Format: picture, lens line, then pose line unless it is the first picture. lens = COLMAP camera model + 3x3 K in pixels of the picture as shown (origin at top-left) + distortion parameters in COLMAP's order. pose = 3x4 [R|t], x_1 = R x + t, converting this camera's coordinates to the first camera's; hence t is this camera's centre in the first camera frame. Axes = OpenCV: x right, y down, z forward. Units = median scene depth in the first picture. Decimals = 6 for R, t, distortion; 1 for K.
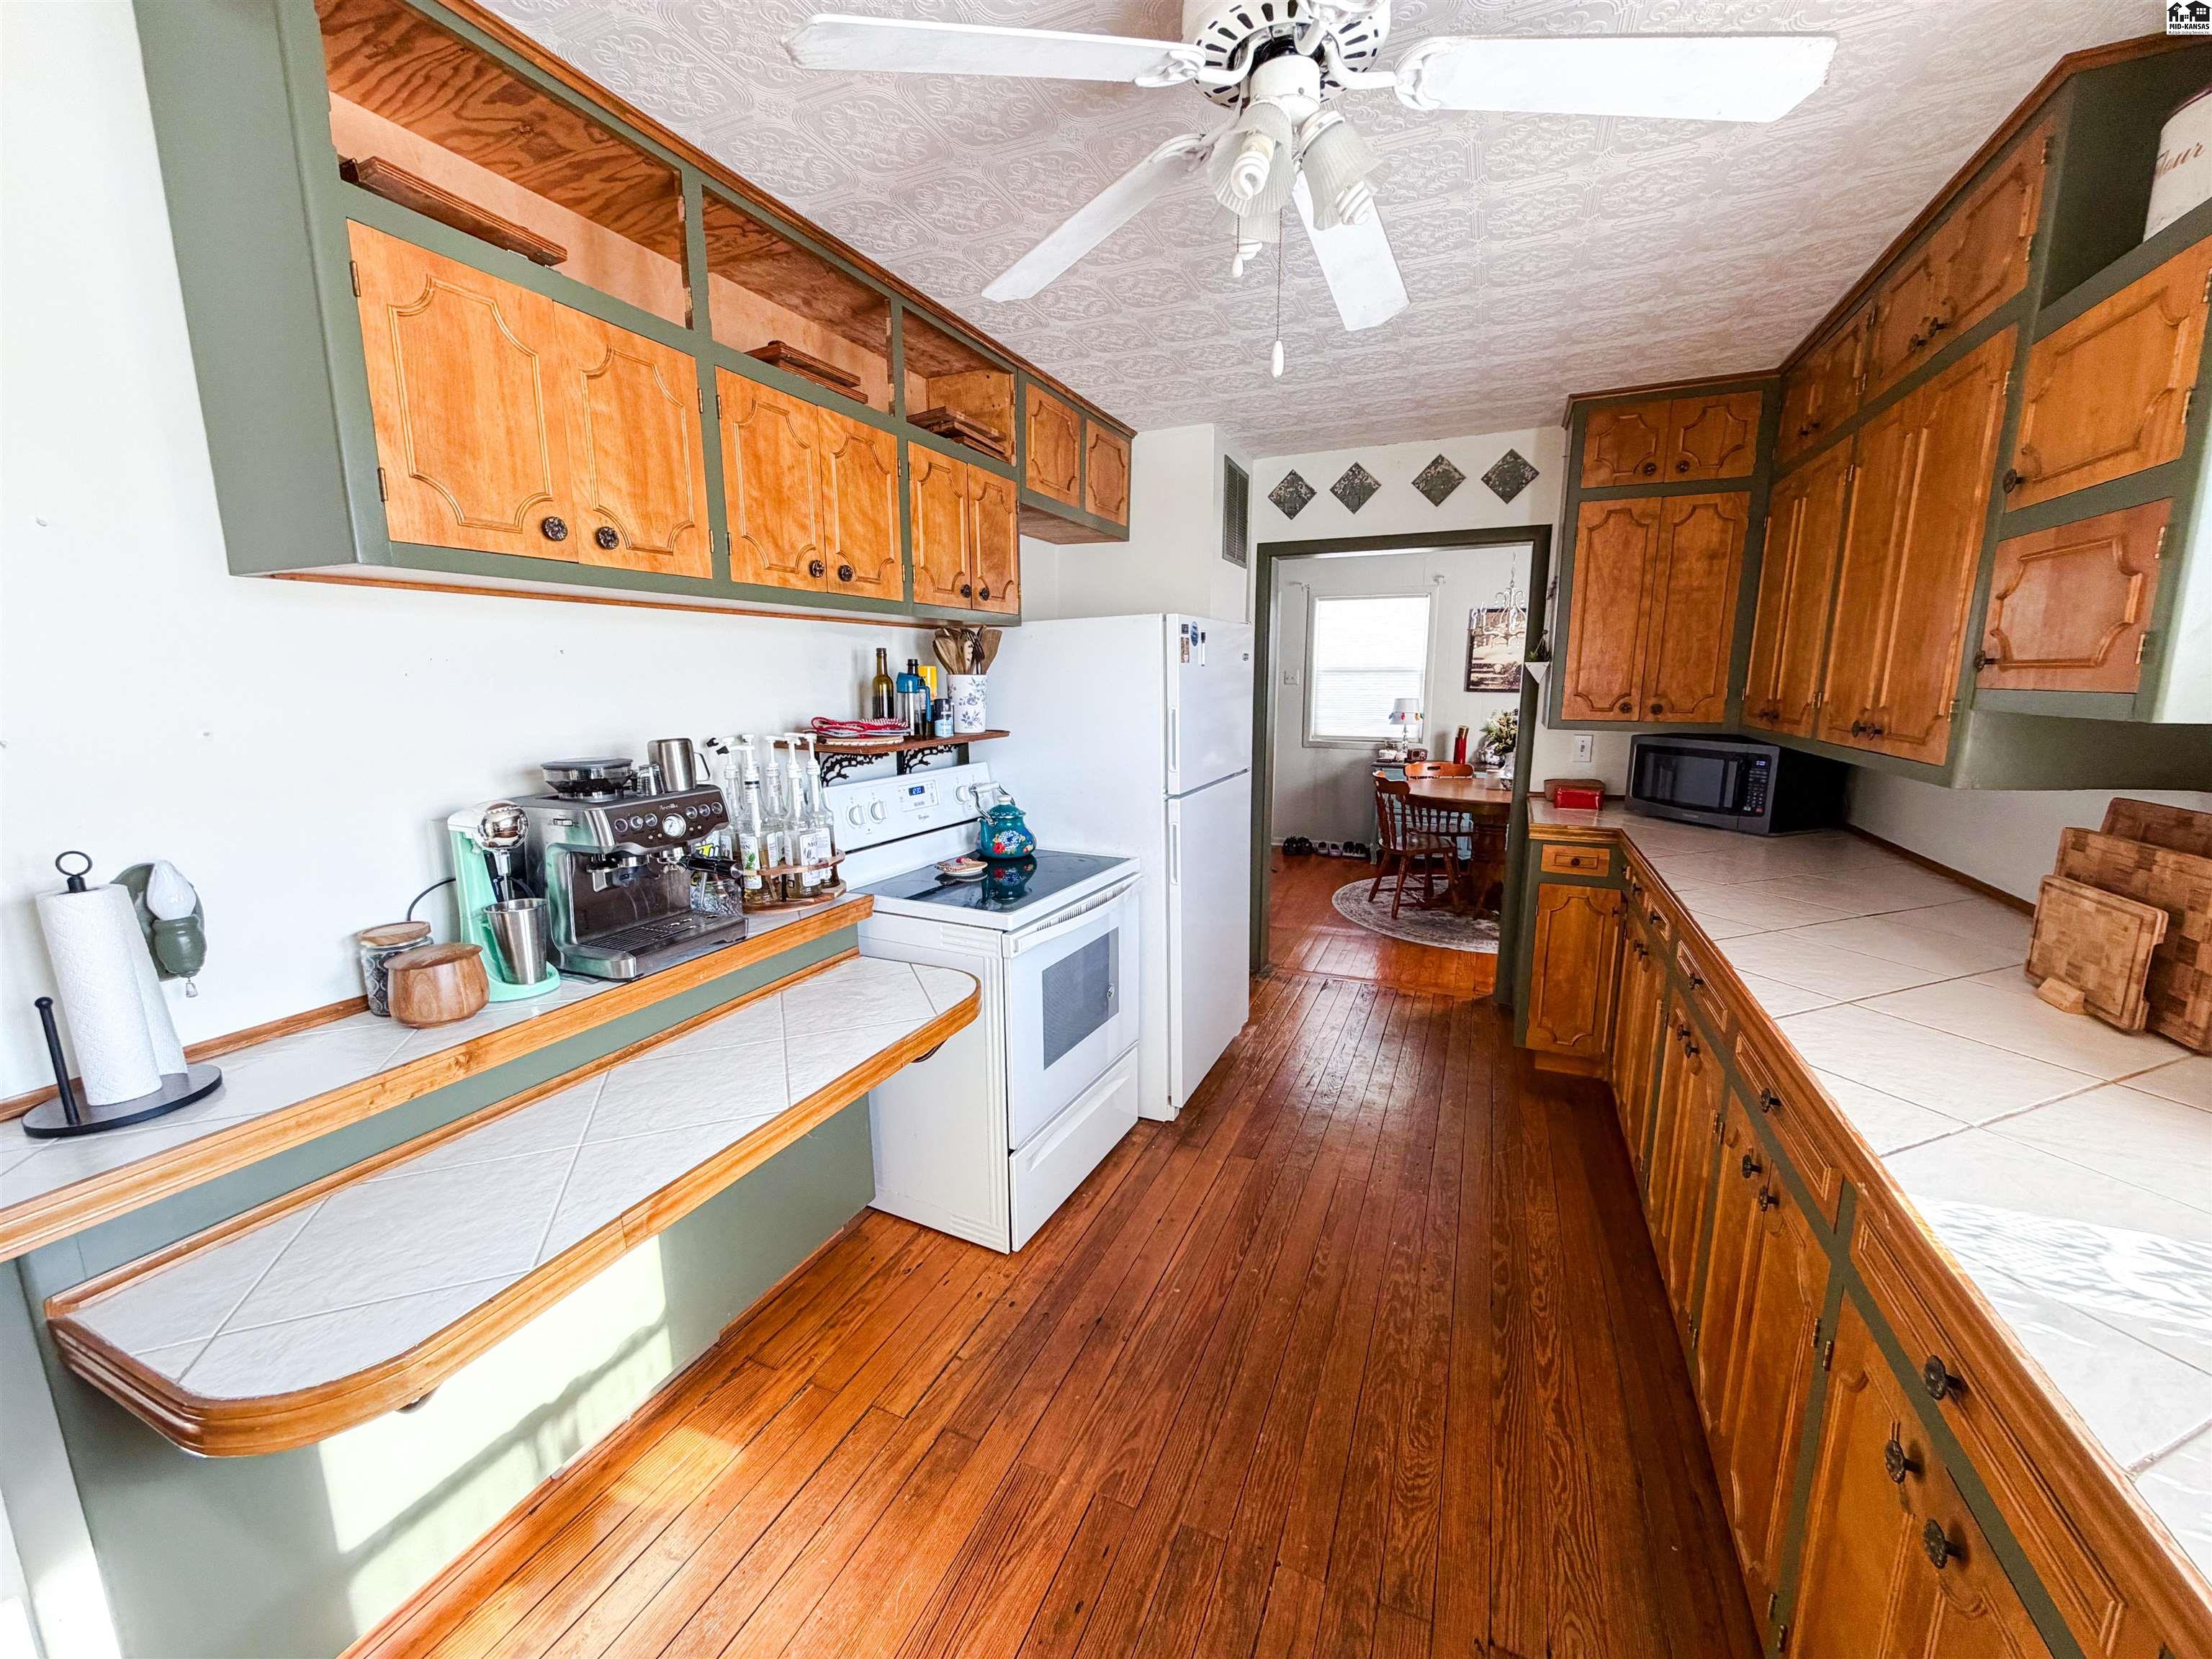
lens RADIAL K [[876.0, 0, 1101.8], [0, 876.0, 830.7], [0, 0, 1]] dist [0.000587, -0.000597]
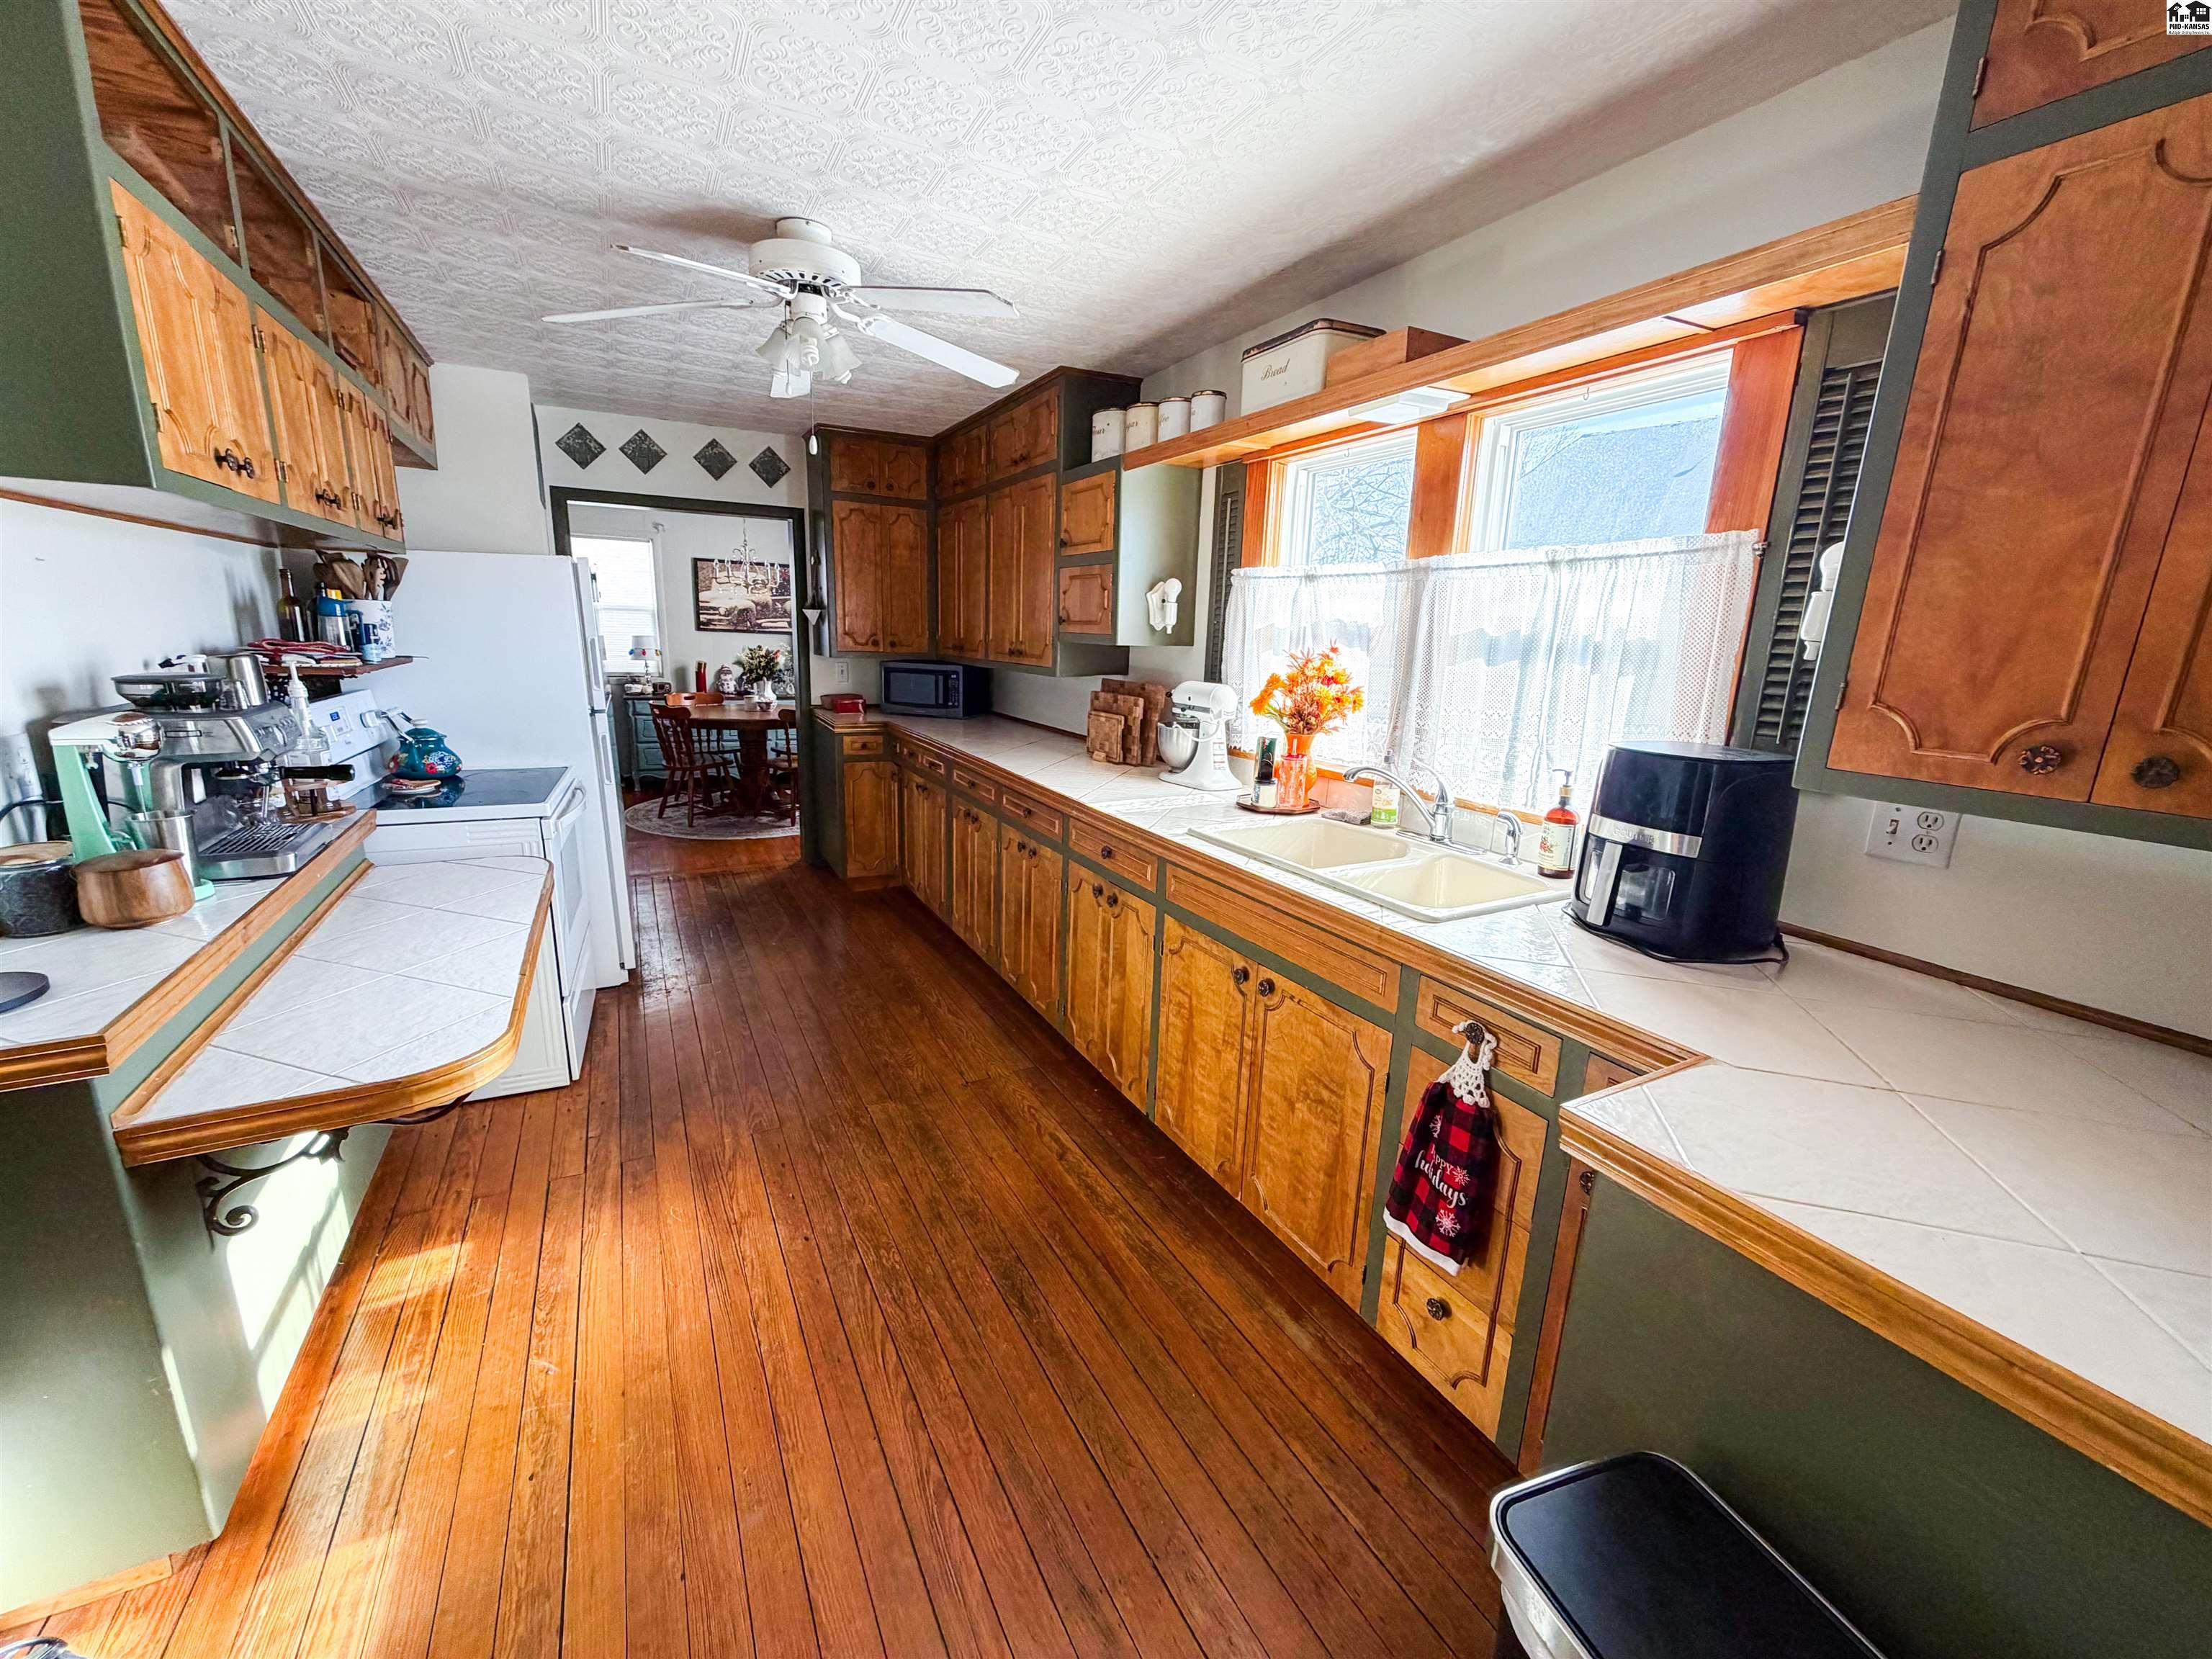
lens RADIAL K [[876.0, 0, 1098.2], [0, 876.0, 834.6], [0, 0, 1]] dist [0.000587, -0.000597]
pose [[0.615981, -0.155887, 0.772183, -0.417465], [0.103436, 0.987744, 0.116892, 0.054023], [-0.780941, 0.007869, 0.624555, -0.267061]]
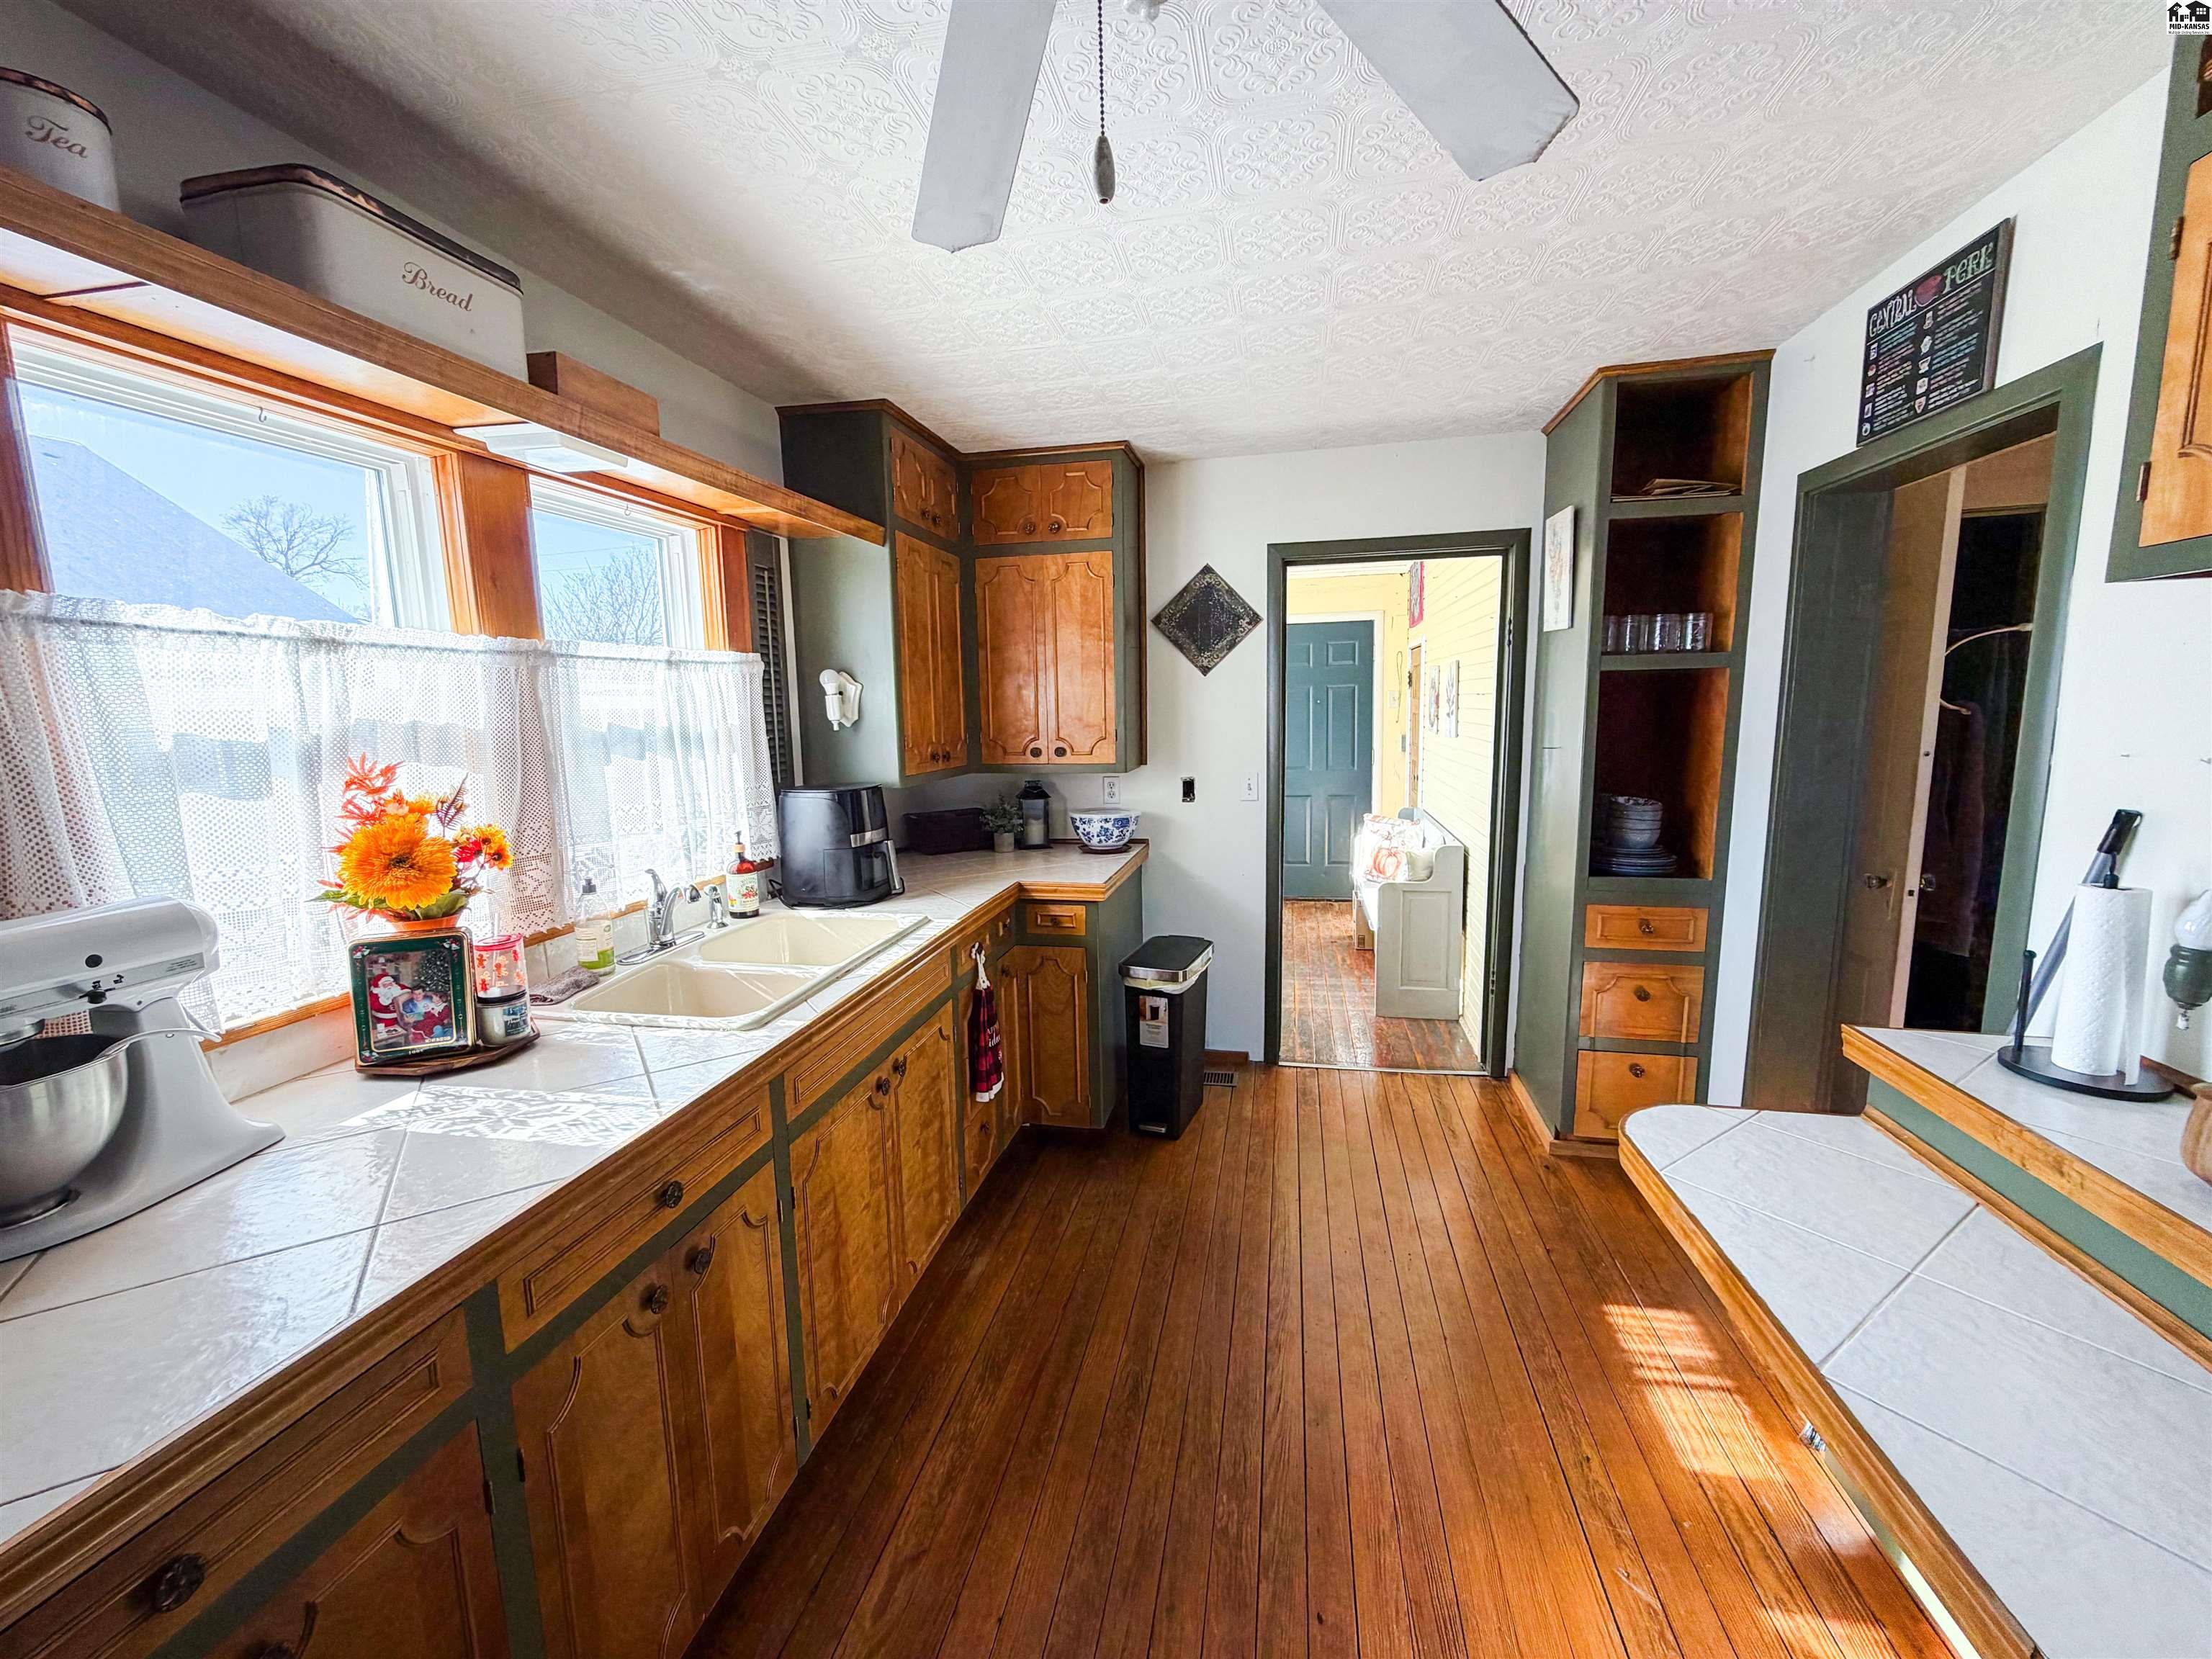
lens RADIAL K [[876.0, 0, 1101.6], [0, 876.0, 830.7], [0, 0, 1]] dist [0.000587, -0.000597]
pose [[-0.978661, 0.053952, -0.198274, 0.137299], [-0.010724, 0.950191, 0.311485, -0.133989], [0.205203, 0.306964, -0.929336, 0.676012]]
